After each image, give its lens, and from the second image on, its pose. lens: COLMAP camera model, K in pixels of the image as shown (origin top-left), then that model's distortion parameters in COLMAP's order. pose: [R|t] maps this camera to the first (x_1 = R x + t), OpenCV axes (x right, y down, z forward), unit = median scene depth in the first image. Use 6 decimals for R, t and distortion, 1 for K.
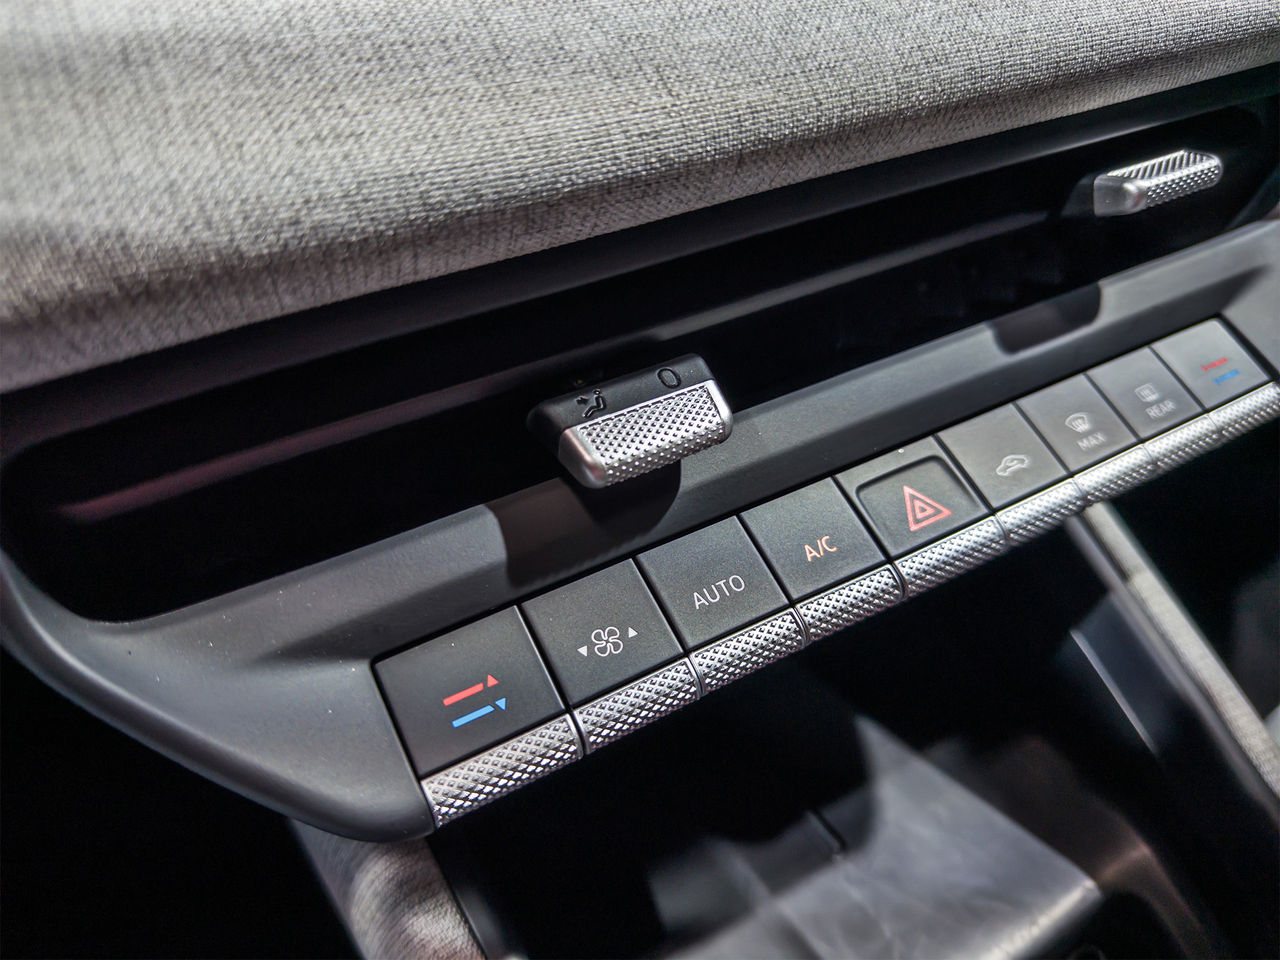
lens RADIAL K [[964.4, 0, 640.0], [0, 964.4, 480.0], [0, 0, 1]] dist [0.006105, -0.075271]
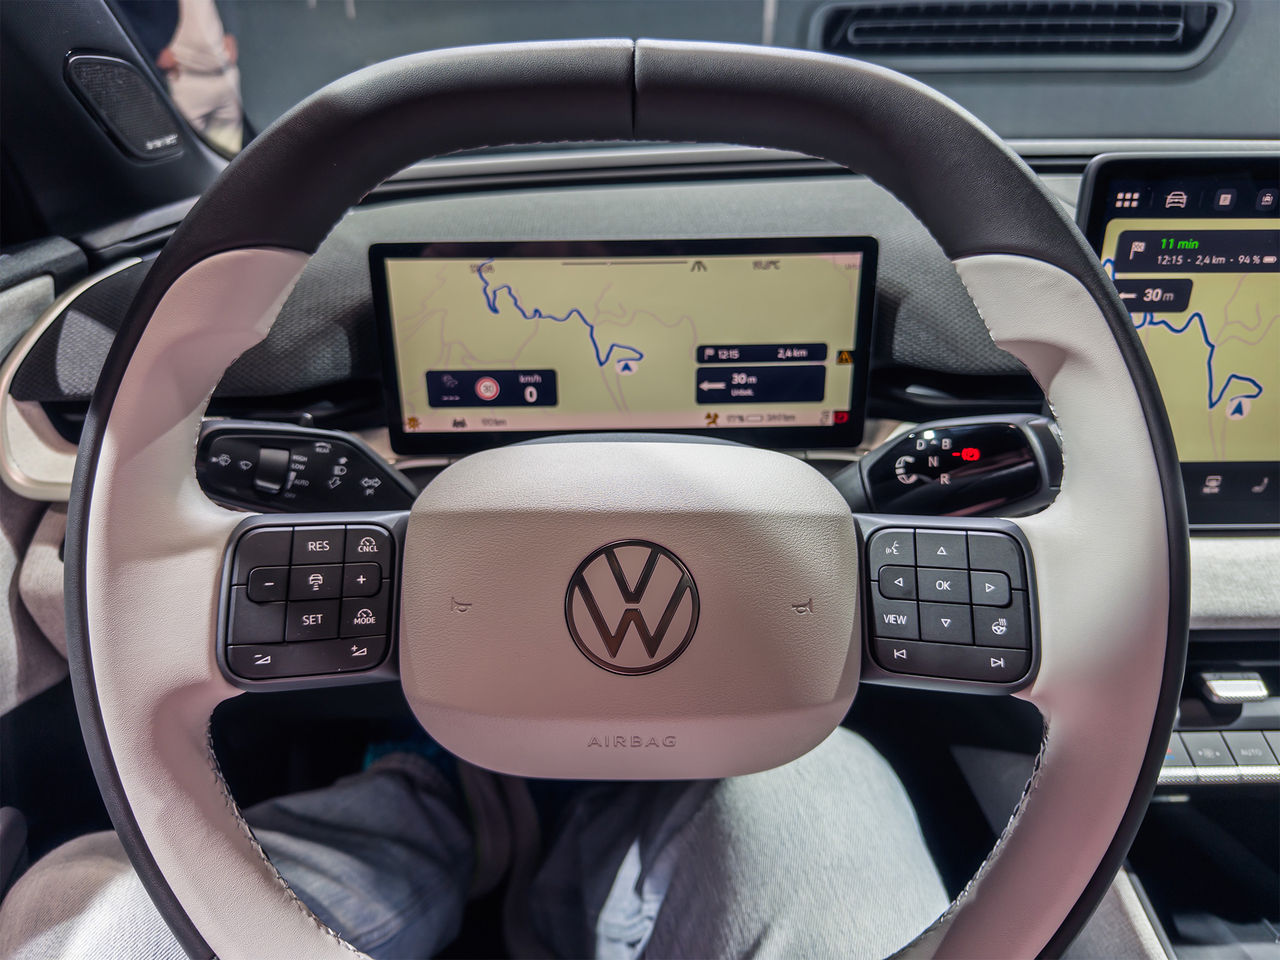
lens RADIAL K [[923.5, 0, 640.0], [0, 923.5, 480.0], [0, 0, 1]] dist [-0.003897, -0.000293]
pose [[0.869363, 0.183366, -0.458894, -0.403606], [-0.320902, 0.915658, -0.242059, 0.634781], [0.375805, 0.357697, 0.854882, -2.414895]]
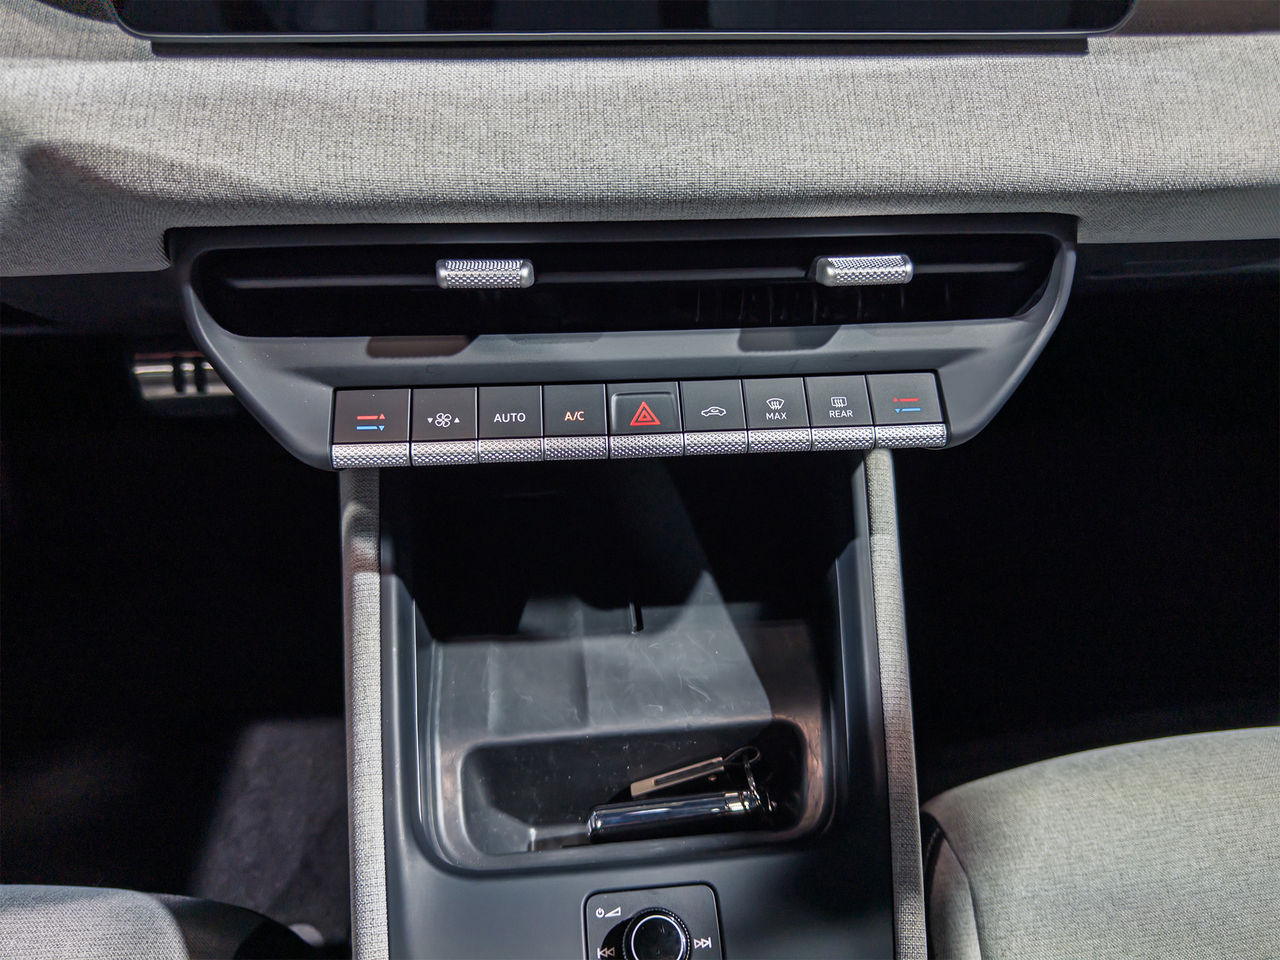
lens RADIAL K [[927.2, 0, 640.0], [0, 927.2, 480.0], [0, 0, 1]] dist [0.100583, -0.231137]
pose [[0.903870, 0.331342, -0.270614, 0.863369], [-0.302129, 0.942243, 0.144559, -0.115004], [0.302883, -0.048902, 0.951772, -0.704931]]
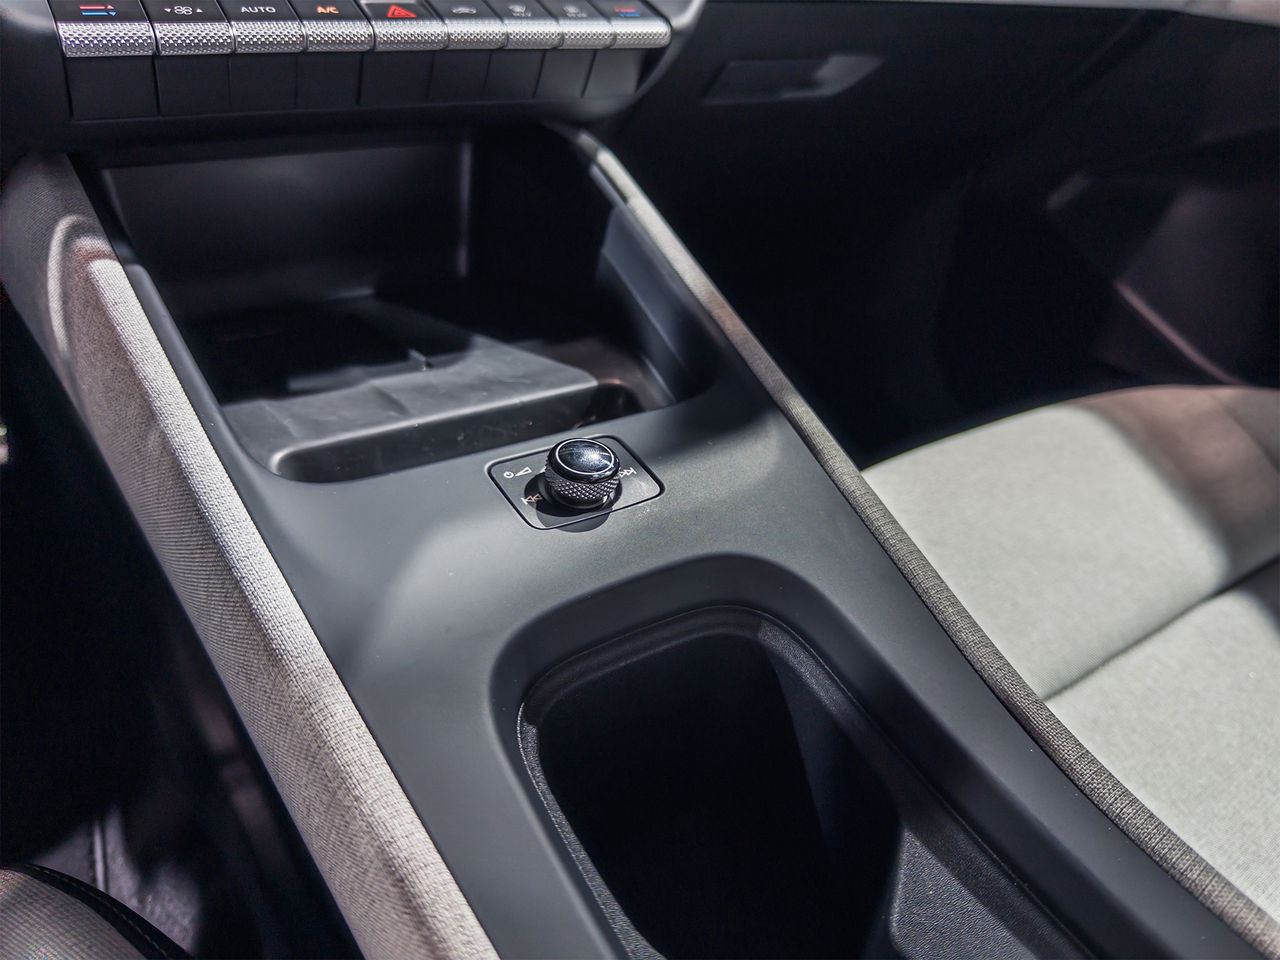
lens RADIAL K [[931.2, 0, 639.9], [0, 931.2, 494.2], [0, 0, 1]] dist [0.006705, -0.045687]
pose [[0.997670, 0.016528, 0.066192, 0.691988], [-0.004107, 0.983002, -0.183551, 1.316226], [-0.068100, 0.182851, 0.980779, -0.577748]]
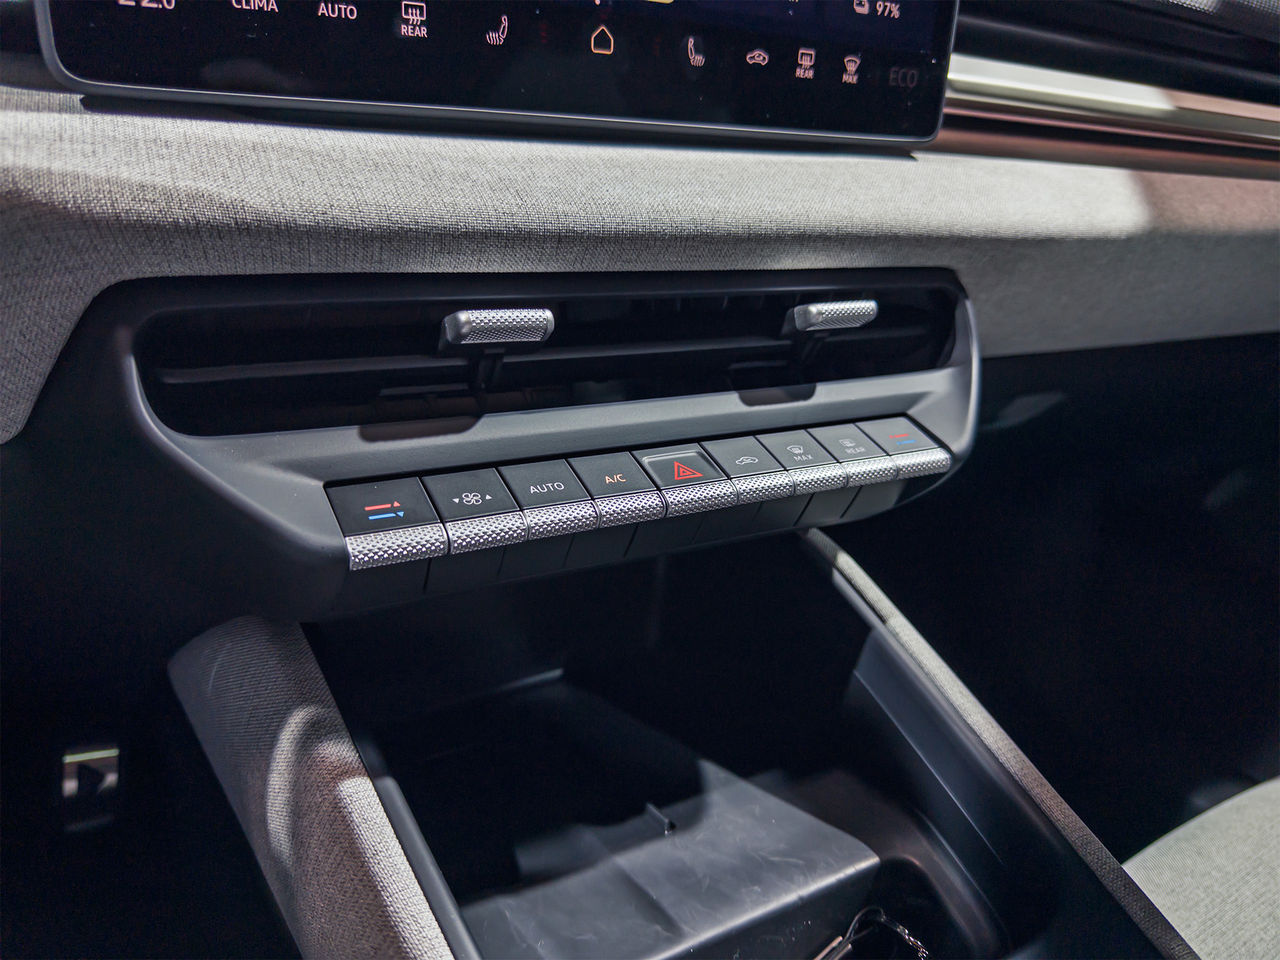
lens RADIAL K [[932.7, 0, 640.0], [0, 932.7, 480.0], [0, 0, 1]] dist [0.067086, -0.175886]
pose [[0.999278, 0.032088, 0.020321, 0.205133], [-0.021330, 0.916799, -0.398780, 0.721940], [-0.031426, 0.398059, 0.916821, -0.444136]]
